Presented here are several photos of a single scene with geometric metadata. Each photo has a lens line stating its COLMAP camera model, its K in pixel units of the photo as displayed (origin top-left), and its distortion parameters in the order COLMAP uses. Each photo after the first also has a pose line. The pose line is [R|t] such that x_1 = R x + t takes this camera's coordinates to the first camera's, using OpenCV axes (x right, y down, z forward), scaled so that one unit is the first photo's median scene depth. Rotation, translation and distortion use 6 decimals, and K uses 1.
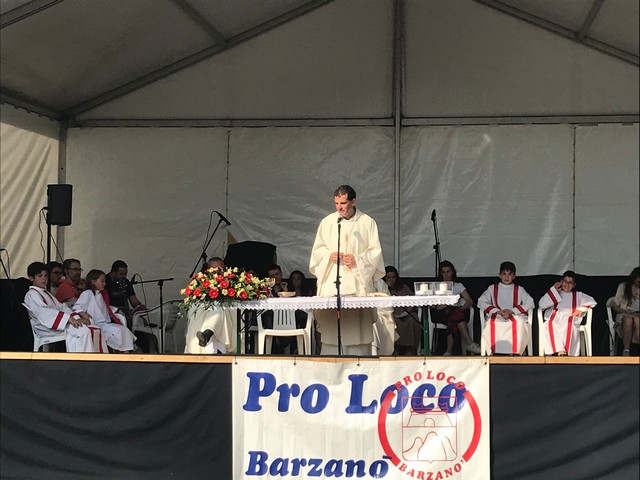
lens RADIAL K [[1227.5, 0, 320.0], [0, 1227.5, 240.0], [0, 0, 1]] dist [0.137966, -0.024285]
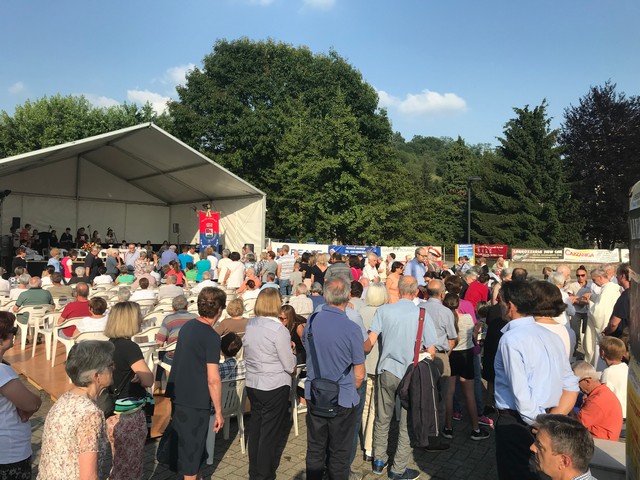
lens RADIAL K [[523.6, 0, 320.0], [0, 523.6, 240.0], [0, 0, 1]] dist [0.102002, -0.215925]
pose [[0.714419, 0.026985, 0.699198, -0.944787], [-0.054792, 0.998345, 0.017455, -0.075351], [-0.697570, -0.050781, 0.714715, -1.118572]]
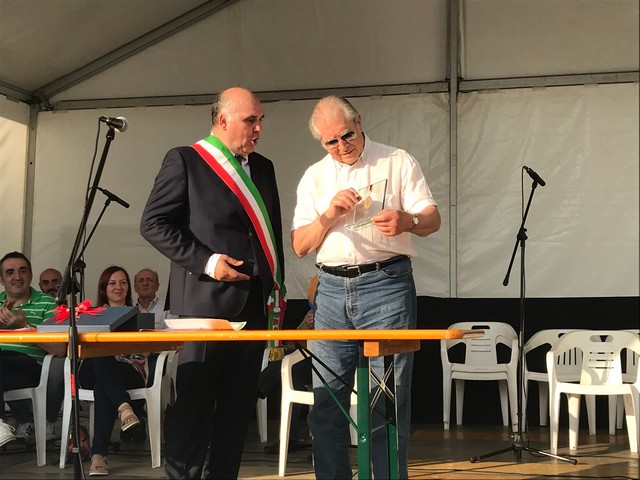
lens RADIAL K [[921.3, 0, 320.0], [0, 921.3, 240.0], [0, 0, 1]] dist [0.102688, -0.037086]
pose [[0.988060, -0.007125, -0.153906, 0.127773], [-0.000060, 0.998912, -0.046630, 0.037309], [0.154071, 0.046082, 0.986985, 0.840556]]
